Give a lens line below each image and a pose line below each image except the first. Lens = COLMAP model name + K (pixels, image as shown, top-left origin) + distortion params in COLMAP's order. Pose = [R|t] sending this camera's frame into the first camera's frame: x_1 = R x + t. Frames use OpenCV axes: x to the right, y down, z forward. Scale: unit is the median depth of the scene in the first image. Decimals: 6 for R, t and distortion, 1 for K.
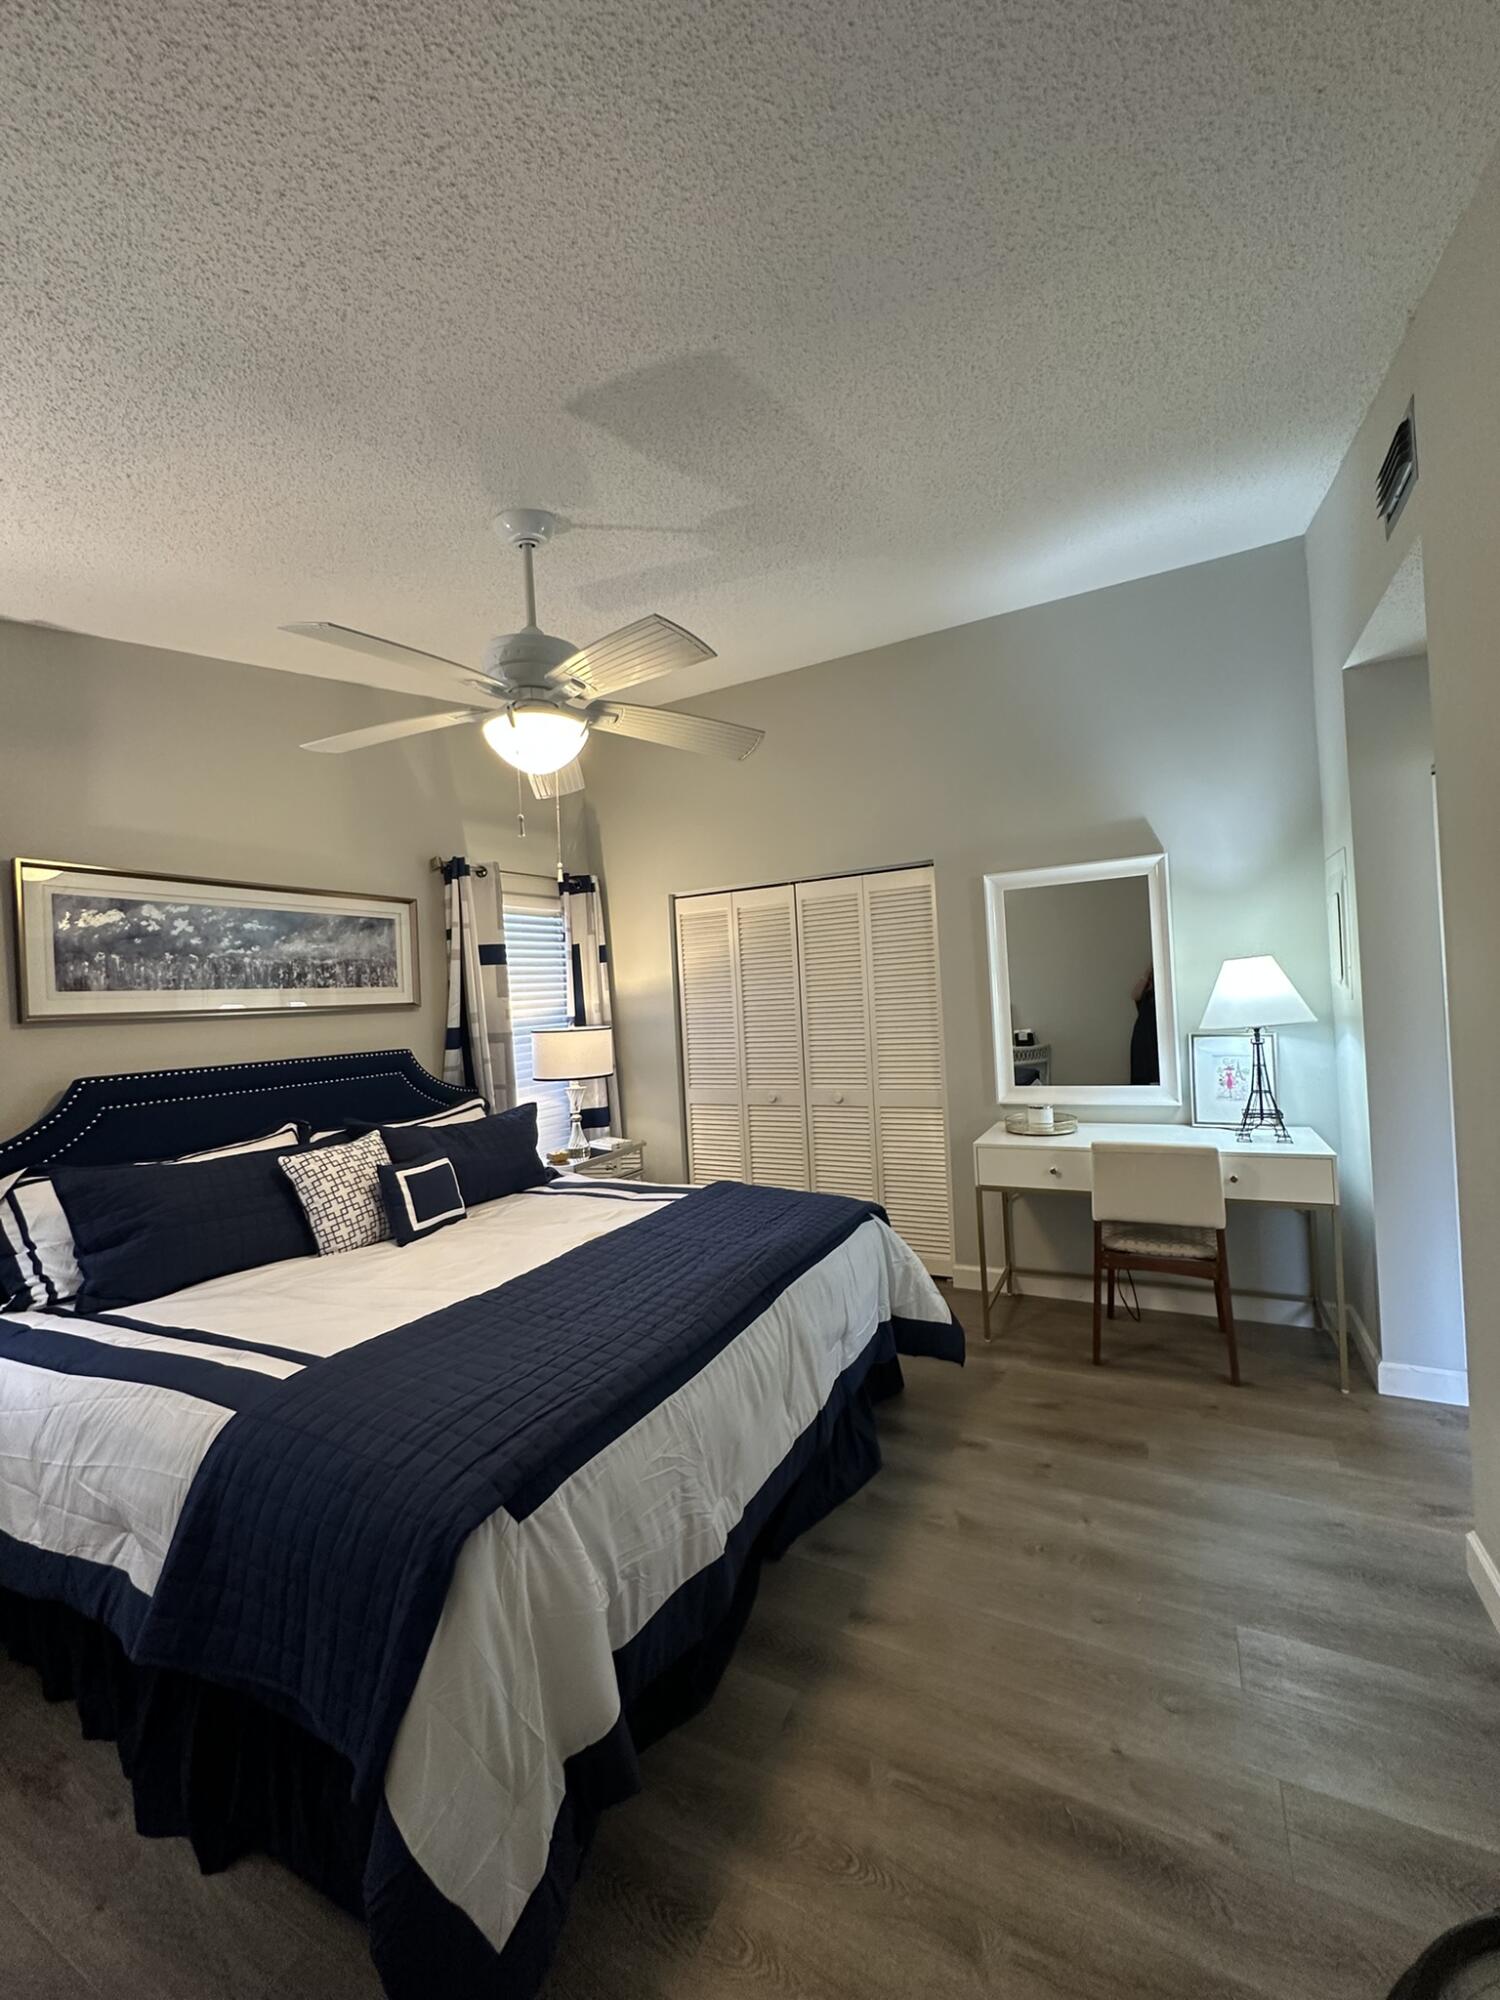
lens RADIAL K [[801.0, 0, 751.1], [0, 801.0, 997.2], [0, 0, 1]] dist [-0.004395, 0.001177]
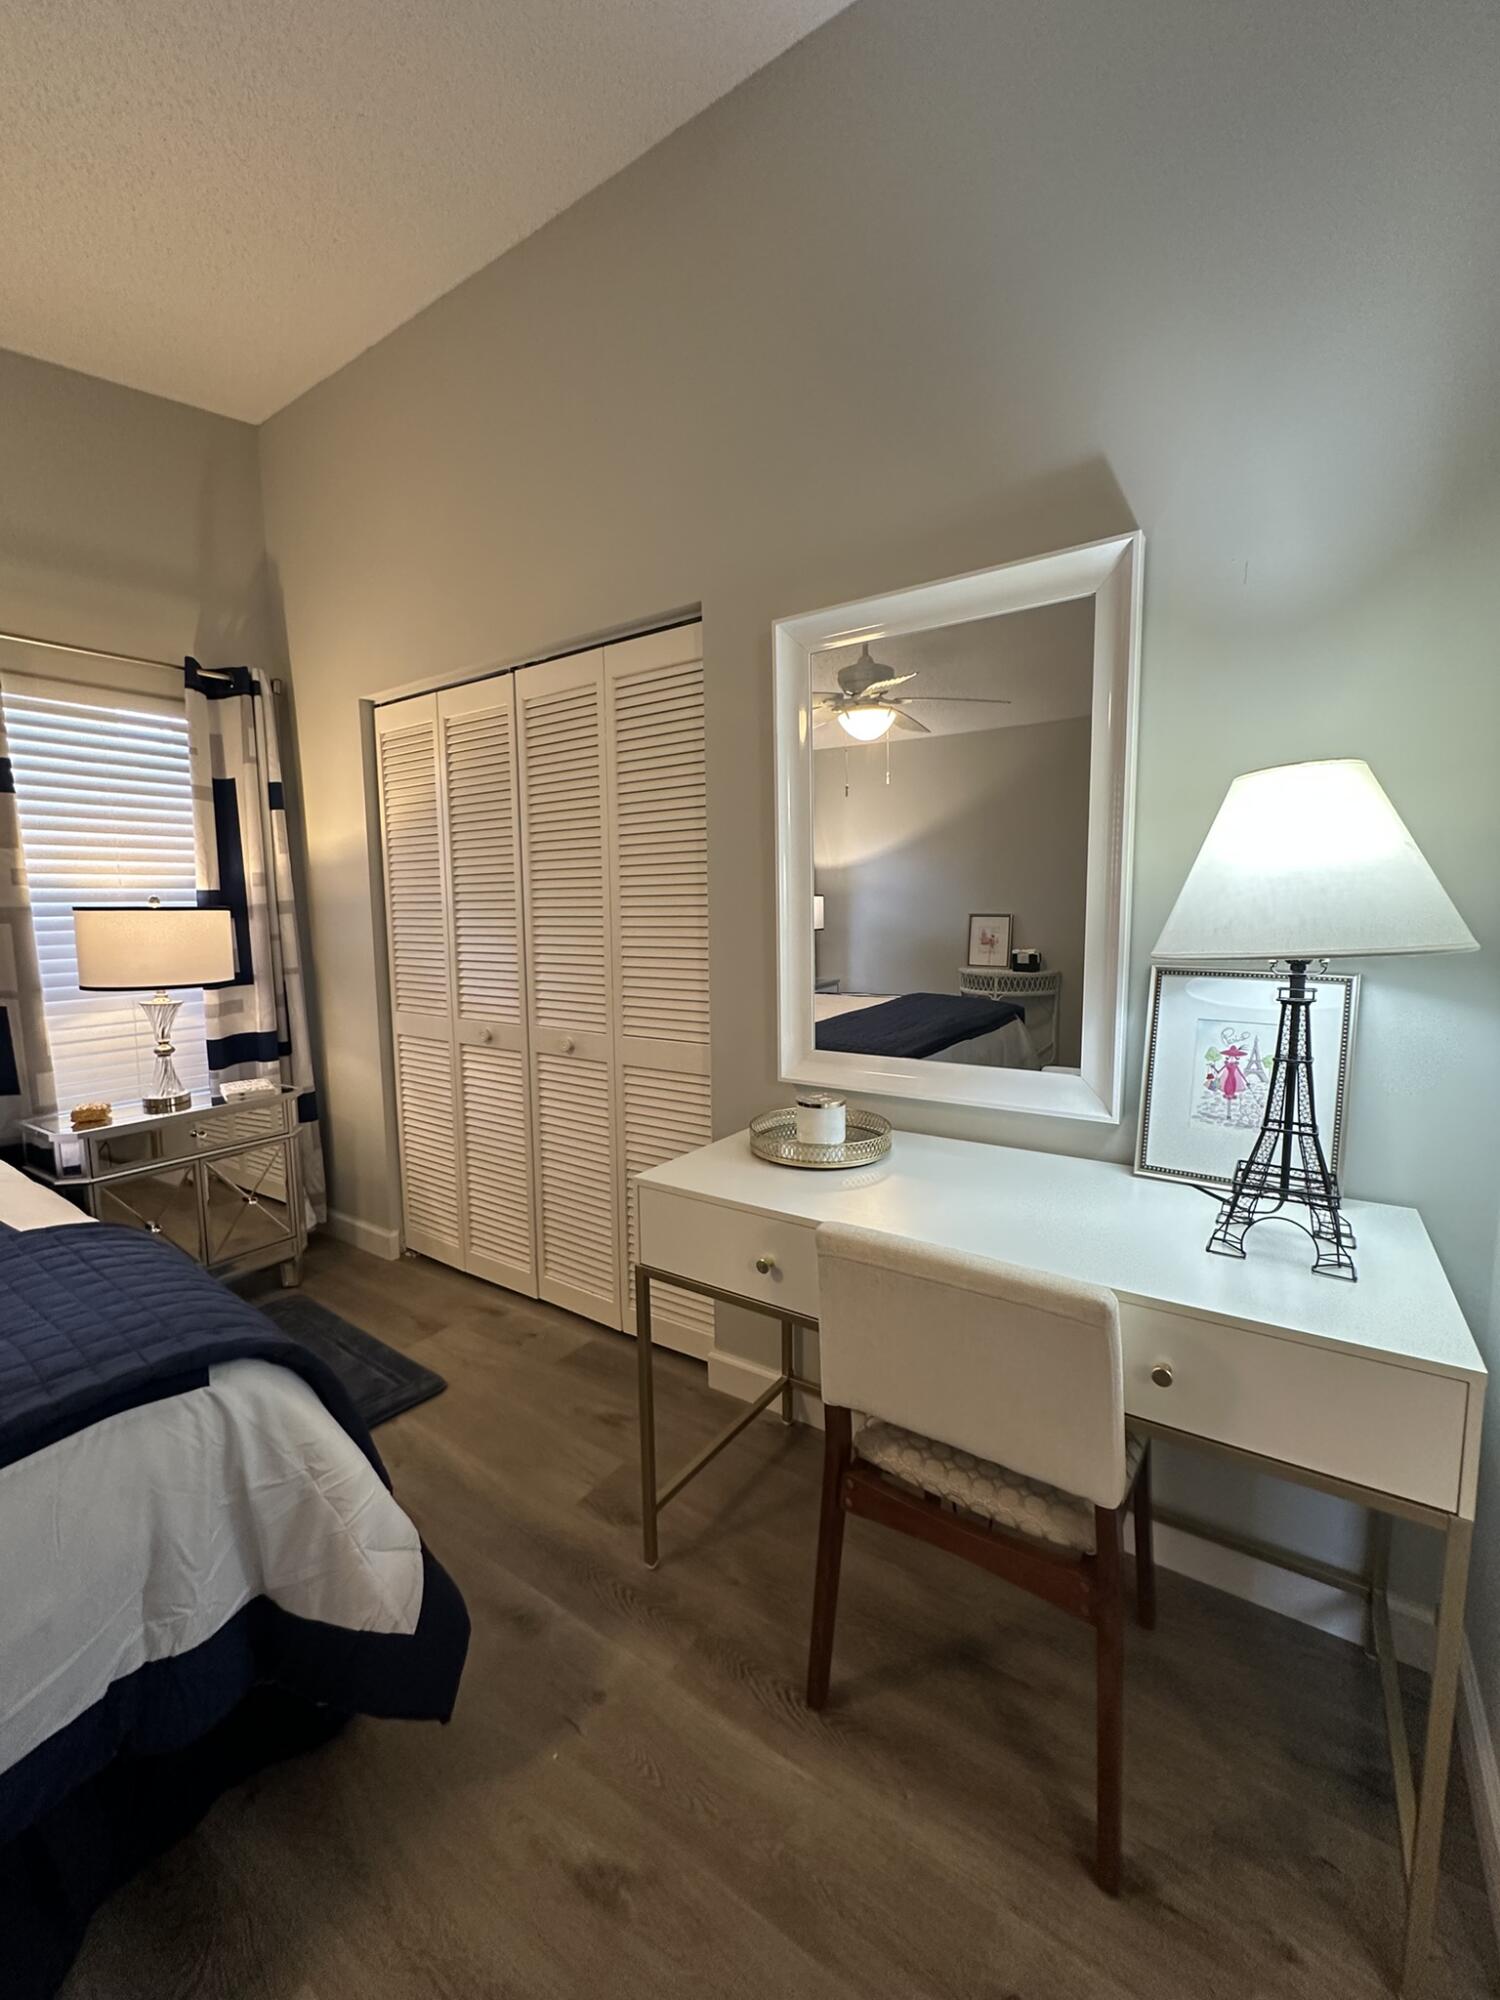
lens RADIAL K [[801.0, 0, 751.1], [0, 801.0, 997.2], [0, 0, 1]] dist [-0.004395, 0.001177]
pose [[0.993255, 0.055319, -0.101906, 0.385180], [-0.043309, 0.992244, 0.116513, 0.021797], [0.107561, -0.111313, 0.987947, 0.555474]]
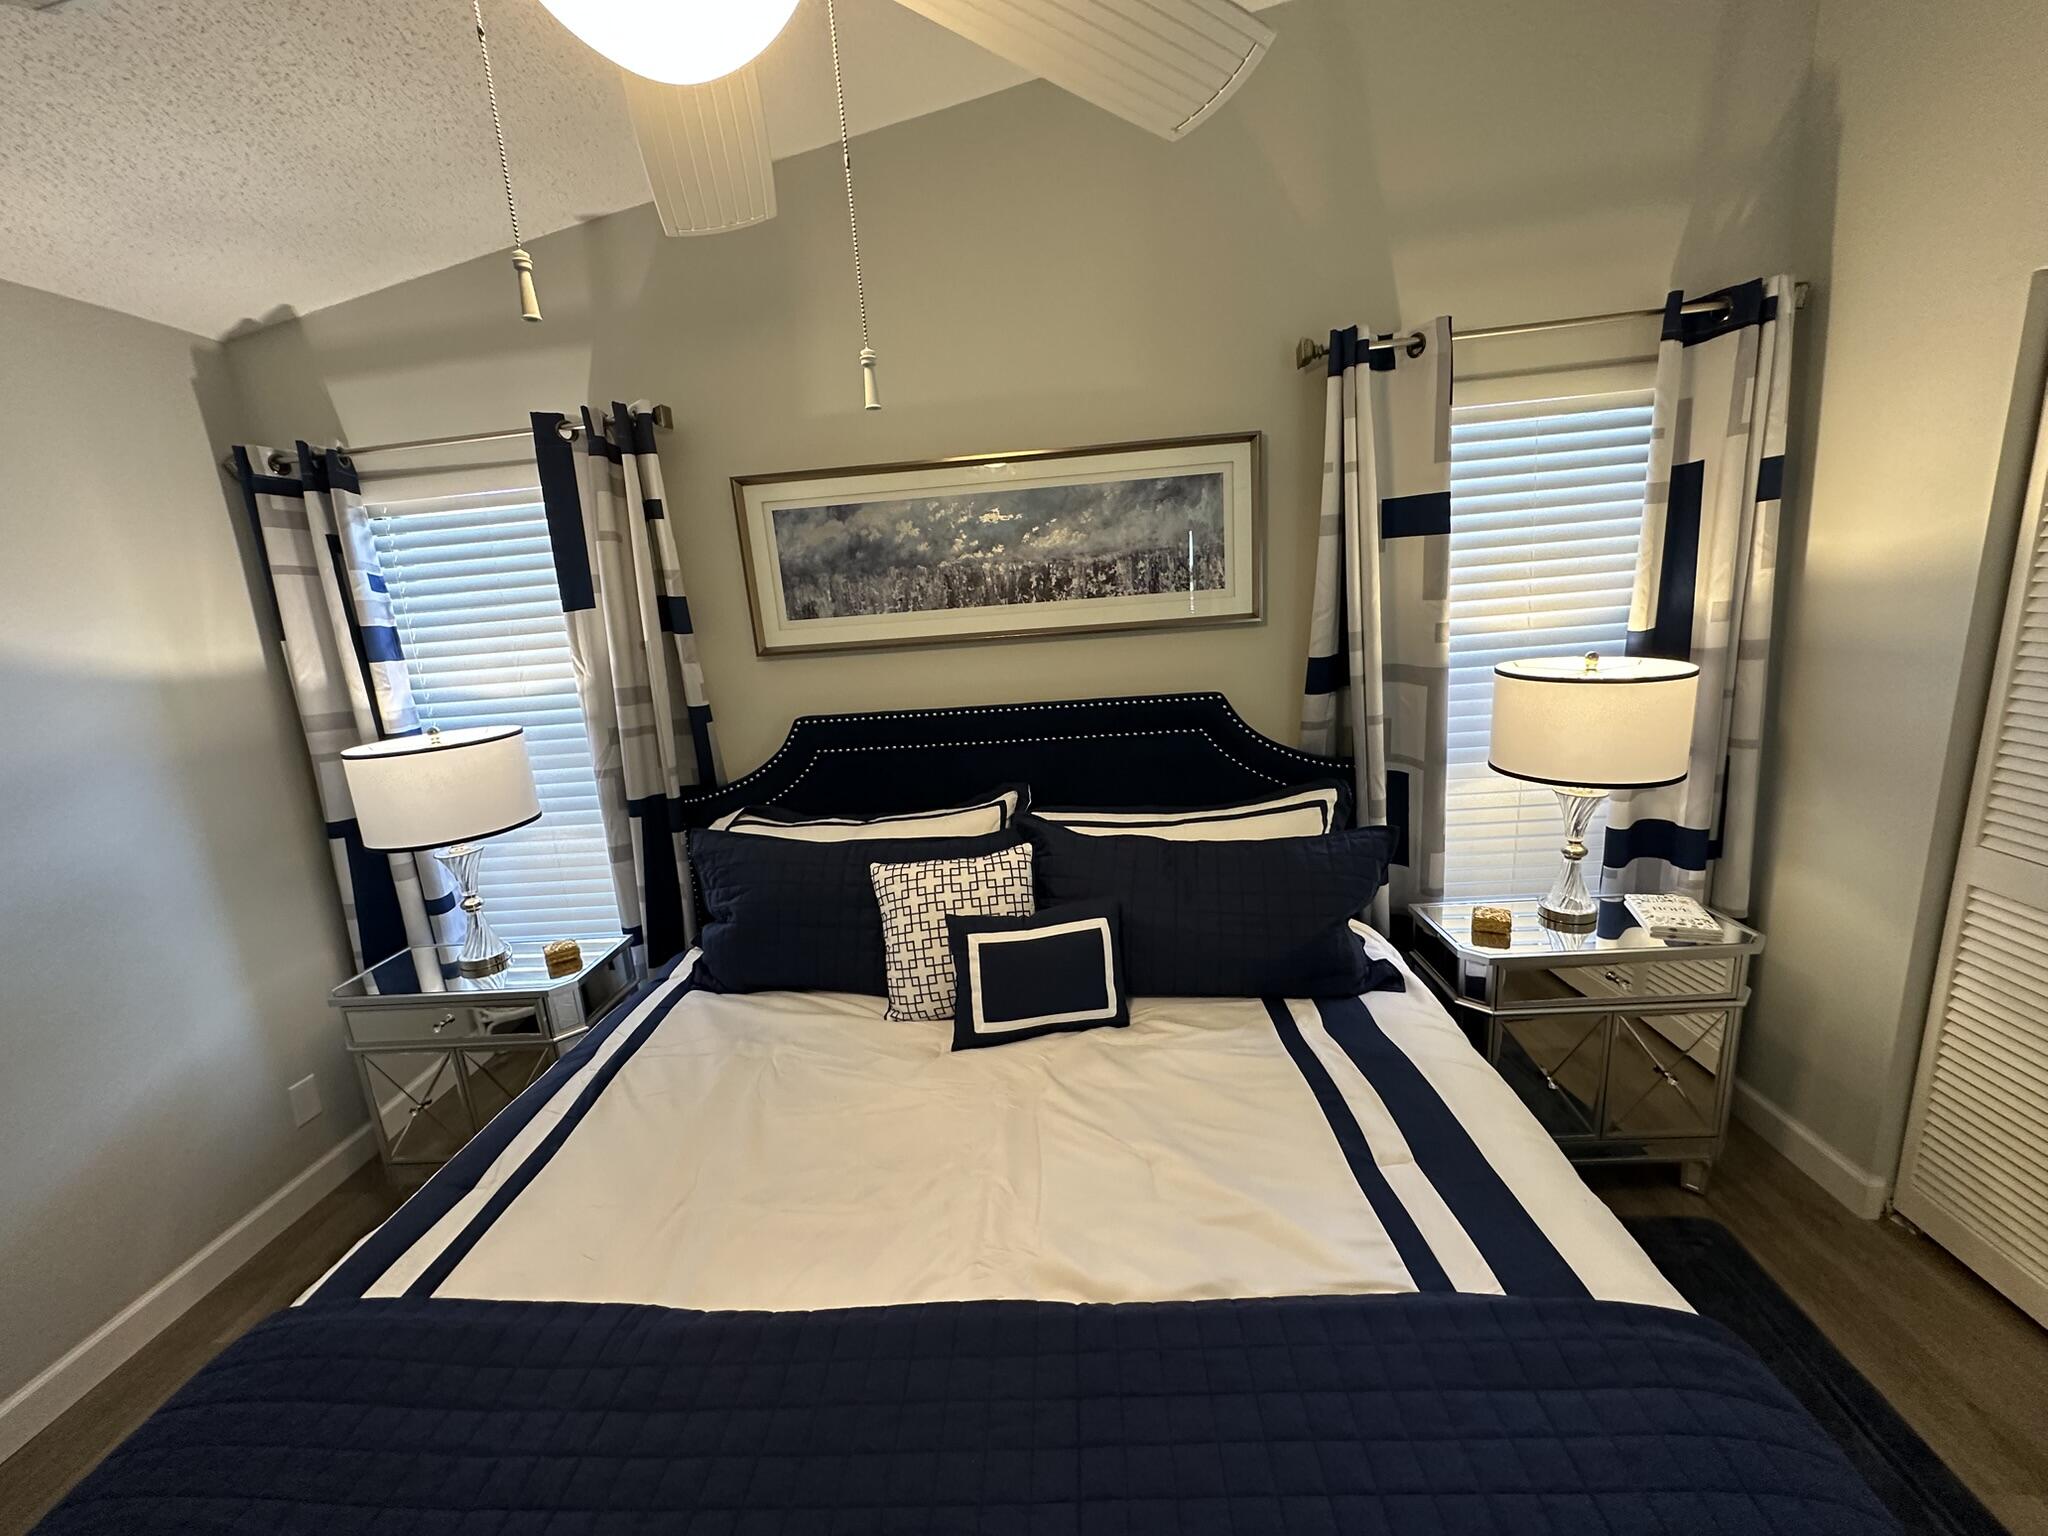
lens RADIAL K [[820.2, 0, 1020.0], [0, 820.2, 767.7], [0, 0, 1]] dist [-0.004395, 0.001177]
pose [[0.410333, 0.224284, -0.883925, 0.093539], [0.054120, 0.961587, 0.269113, -0.064602], [0.910328, -0.158264, 0.382433, 0.650818]]
